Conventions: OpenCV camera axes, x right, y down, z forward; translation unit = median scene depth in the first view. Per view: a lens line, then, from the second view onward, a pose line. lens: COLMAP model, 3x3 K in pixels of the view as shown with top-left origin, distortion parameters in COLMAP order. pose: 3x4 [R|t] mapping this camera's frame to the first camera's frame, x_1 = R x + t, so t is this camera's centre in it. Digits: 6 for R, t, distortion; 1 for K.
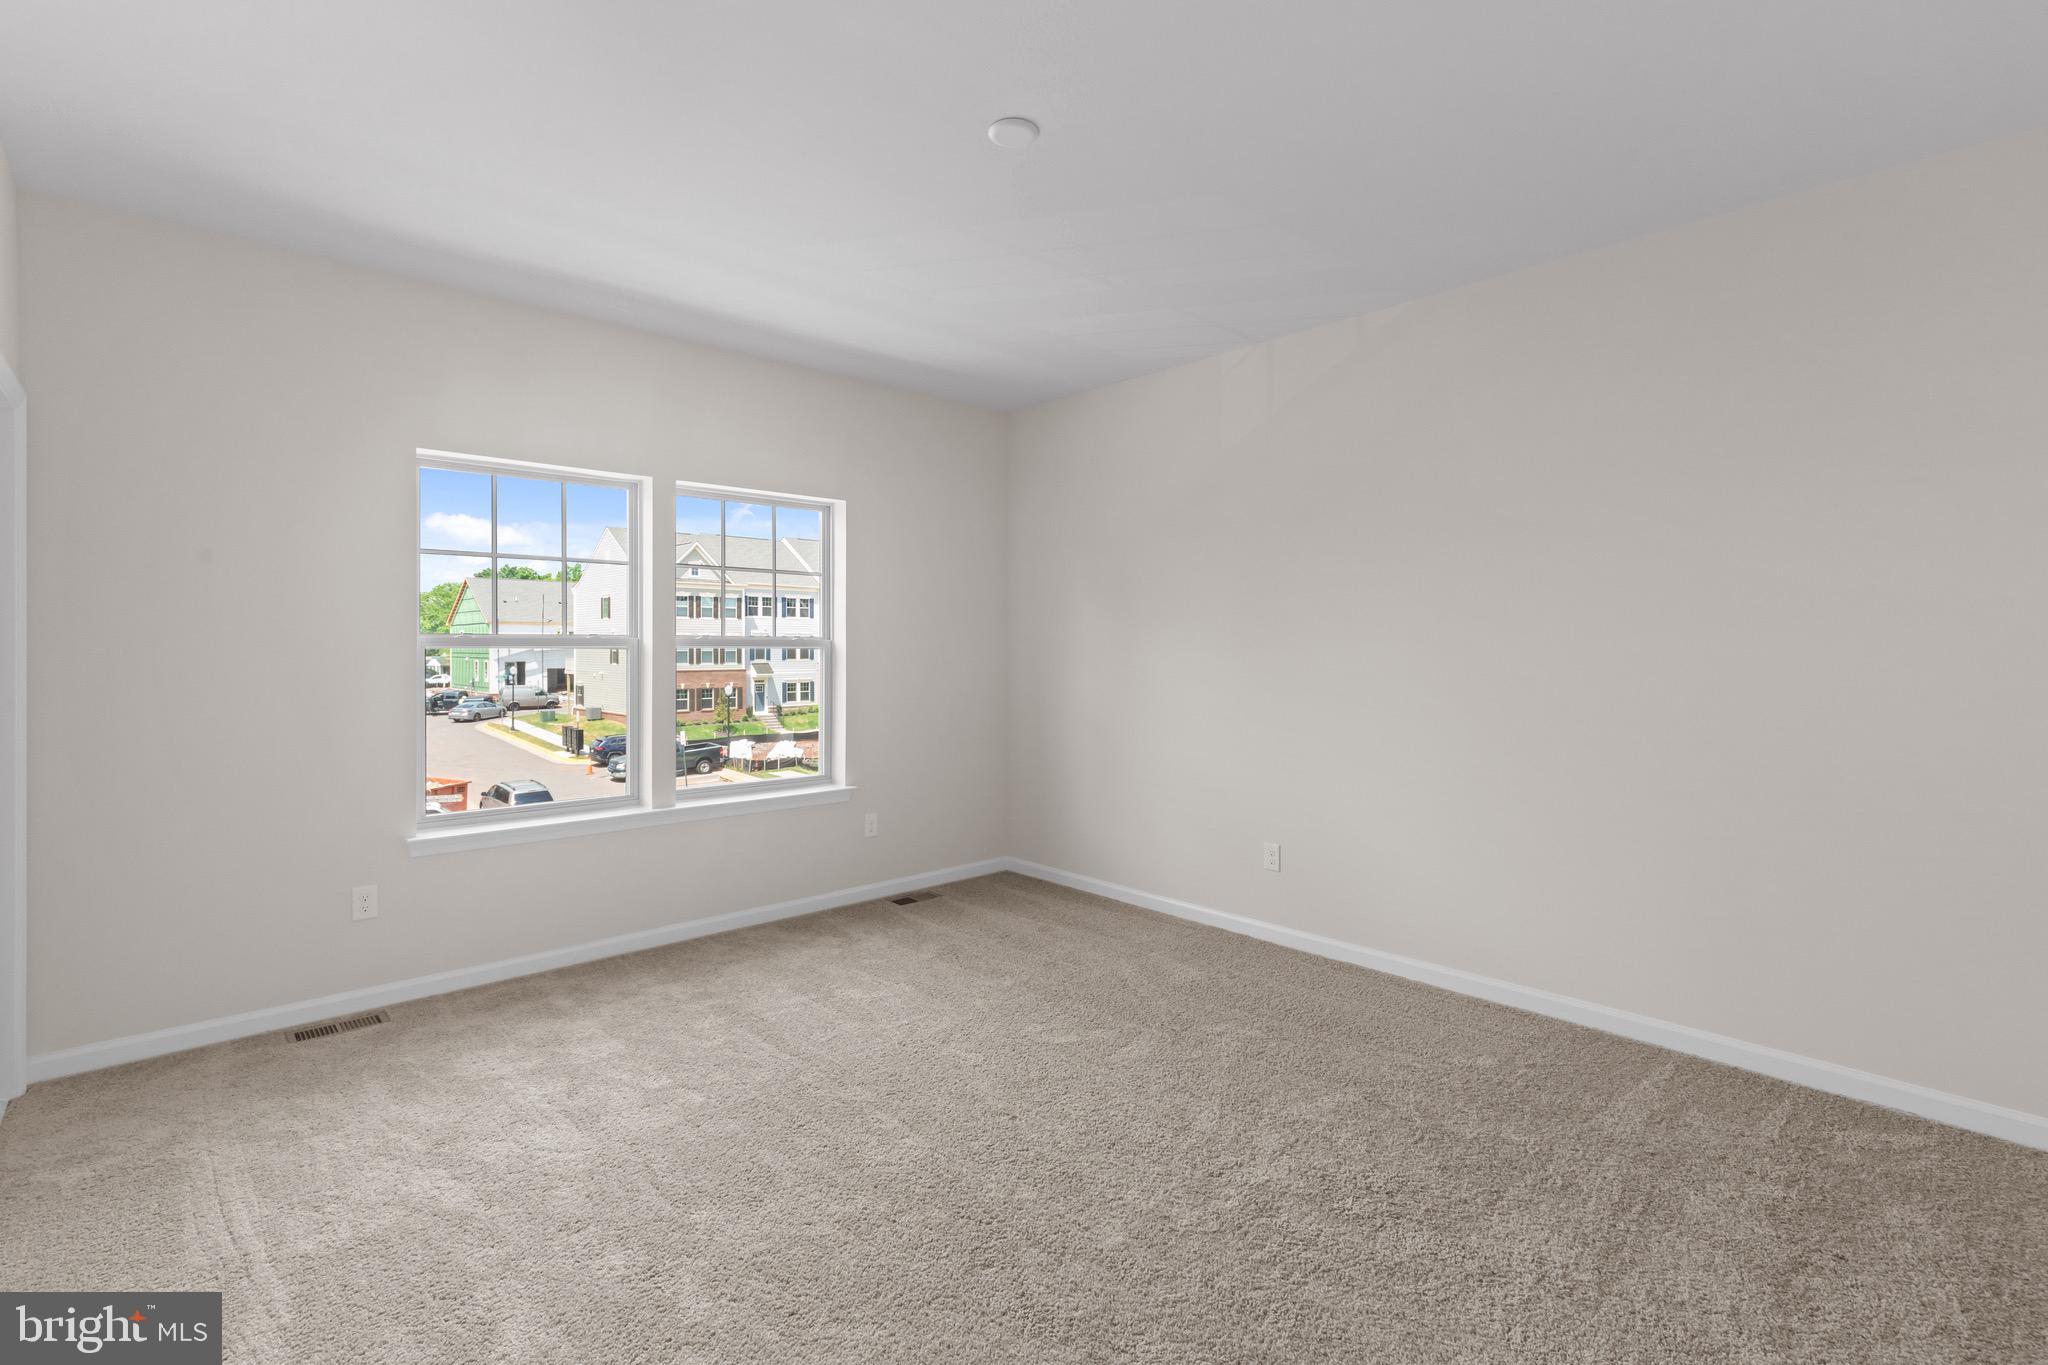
lens RADIAL K [[942.4, 0, 1028.8], [0, 942.4, 641.7], [0, 0, 1]] dist [0.001470, -0.000511]
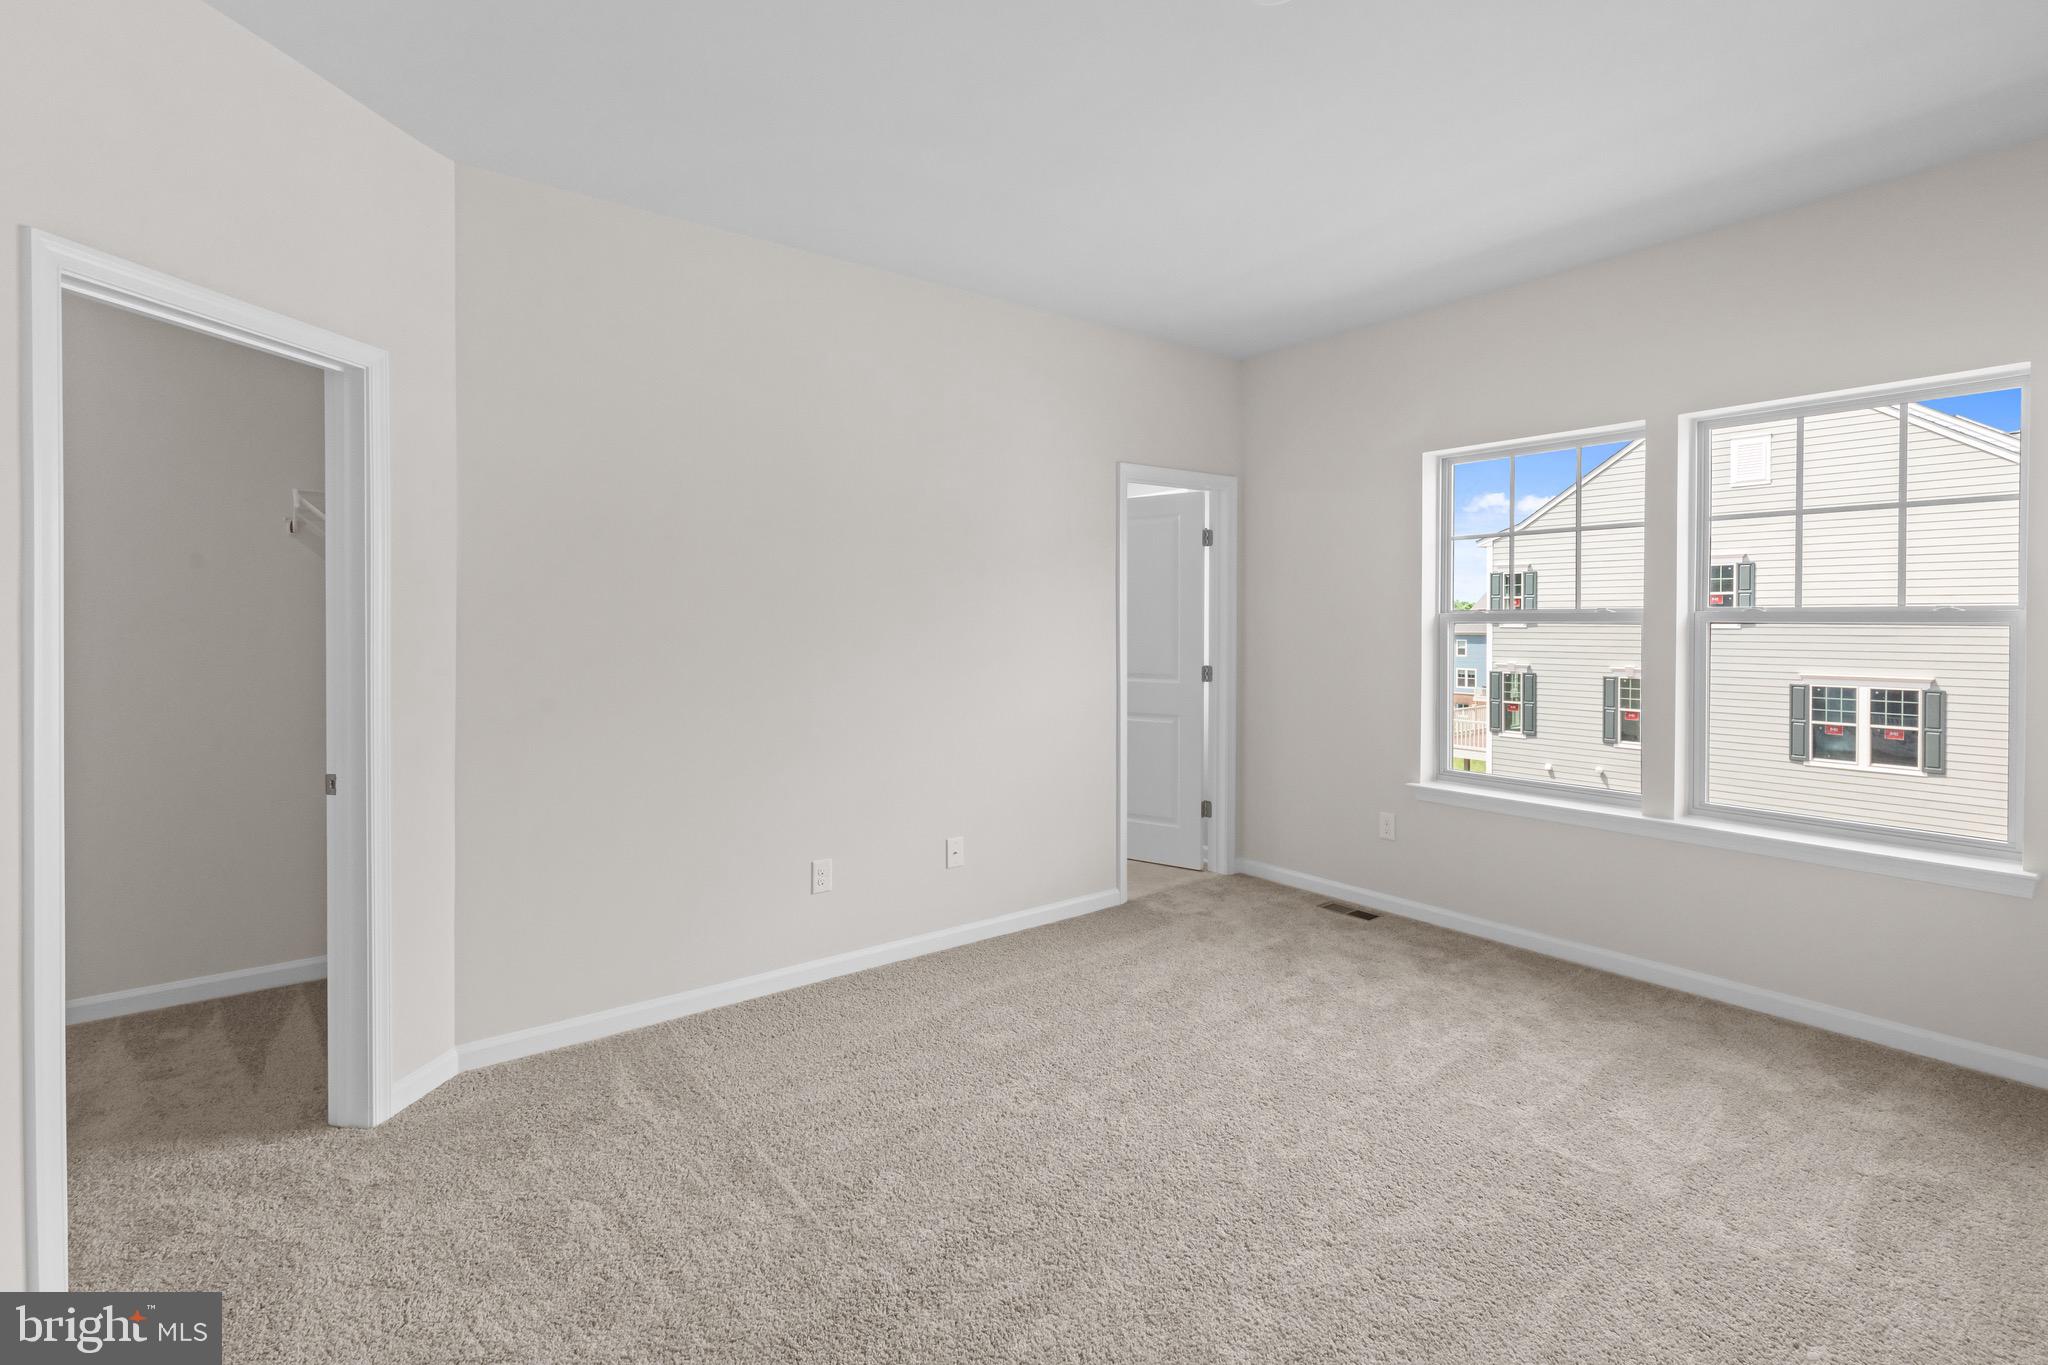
lens RADIAL K [[952.3, 0, 1028.4], [0, 952.3, 619.2], [0, 0, 1]] dist [0.003711, 0.000483]
pose [[-0.091395, 0.002255, -0.995812, 0.578224], [0.007064, 0.999974, 0.001616, -0.003233], [0.995790, -0.006886, -0.091409, 0.620466]]
